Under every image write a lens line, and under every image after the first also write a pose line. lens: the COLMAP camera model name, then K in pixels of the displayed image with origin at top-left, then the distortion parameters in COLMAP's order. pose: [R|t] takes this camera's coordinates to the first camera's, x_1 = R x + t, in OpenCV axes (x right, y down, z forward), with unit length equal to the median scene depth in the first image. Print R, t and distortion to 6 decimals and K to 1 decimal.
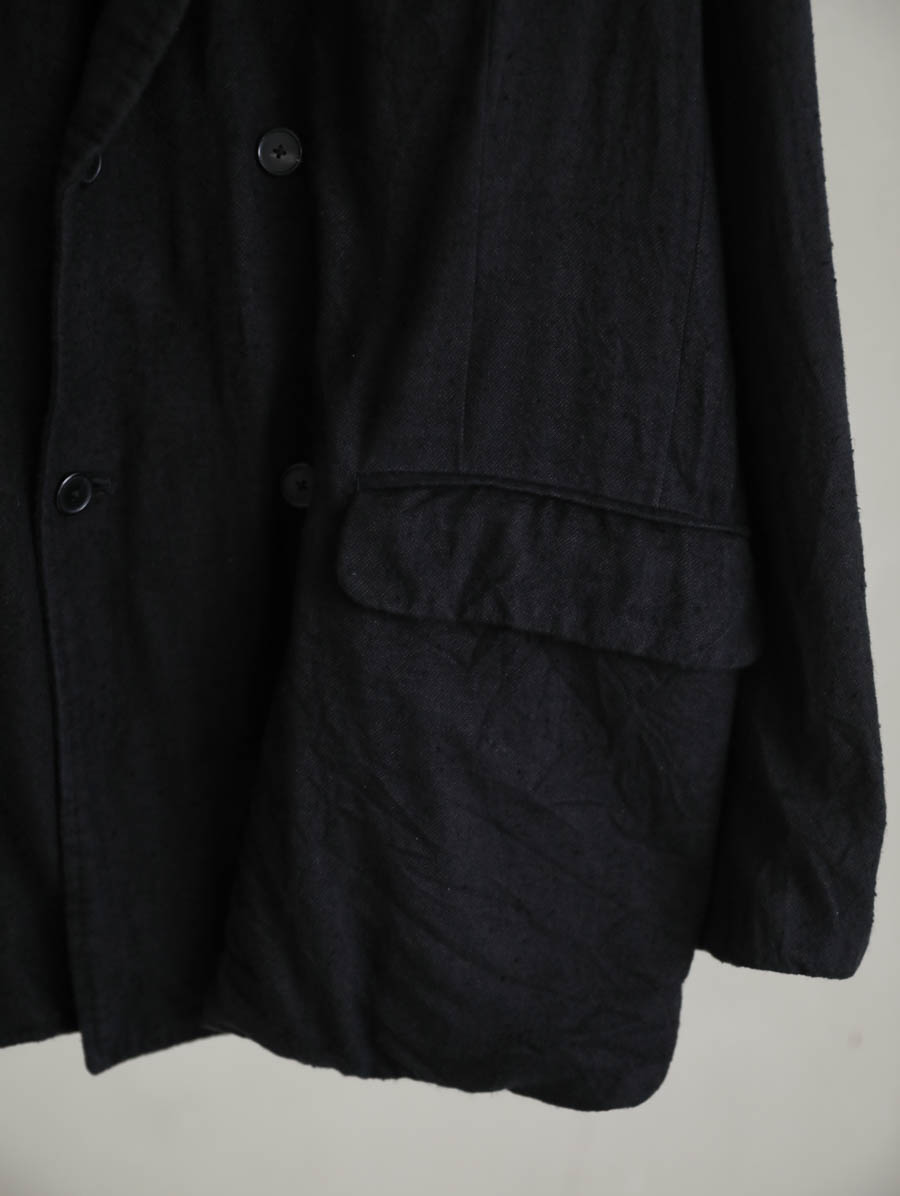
lens RADIAL K [[2108.3, 0, 233.3], [0, 2108.3, 599.3], [0, 0, 1]] dist [-0.008802, -0.061619]
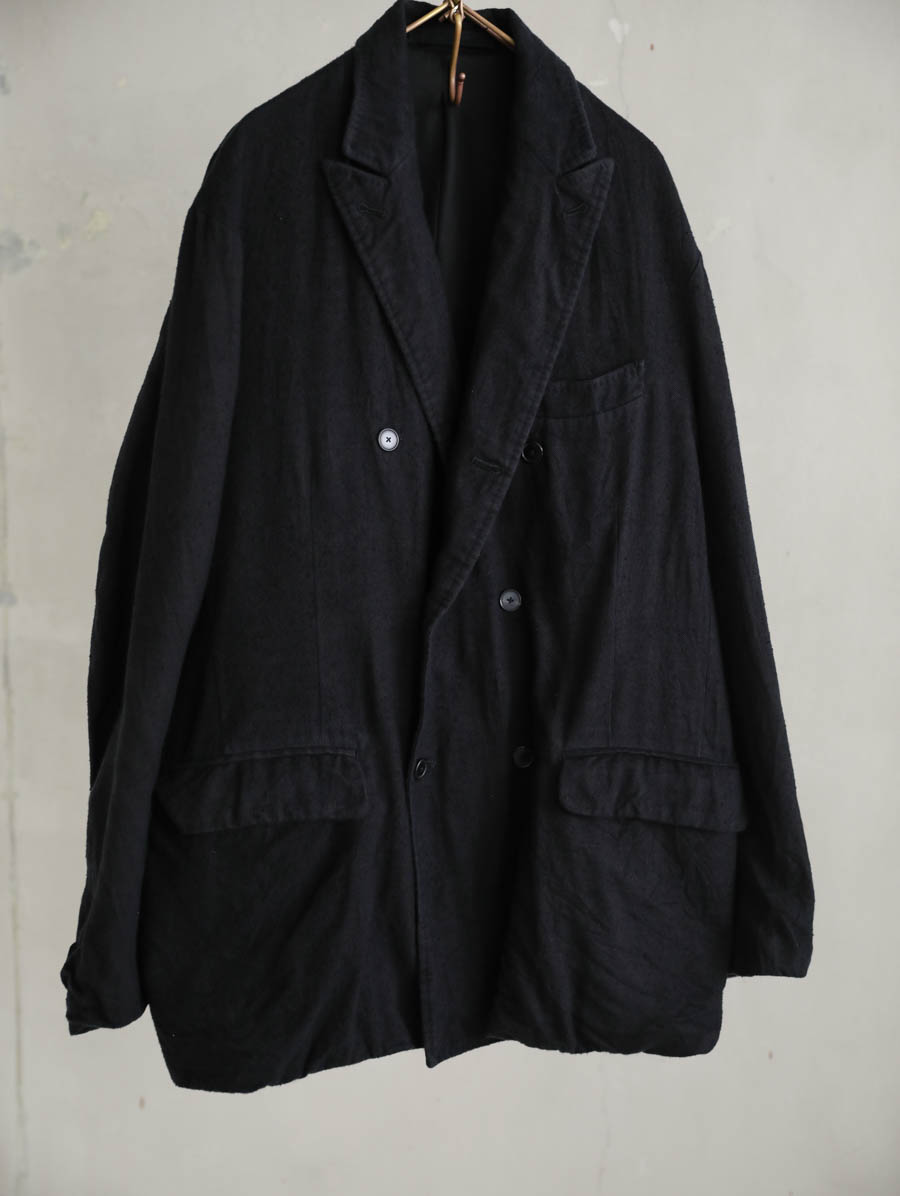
lens RADIAL K [[1818.0, 0, 452.9], [0, 1818.0, 628.8], [0, 0, 1]] dist [0.020948, 0.018960]
pose [[0.984698, -0.053464, 0.165863, -0.342631], [0.071444, 0.991966, -0.104400, 0.001715], [-0.158949, 0.114652, 0.980607, -0.779025]]
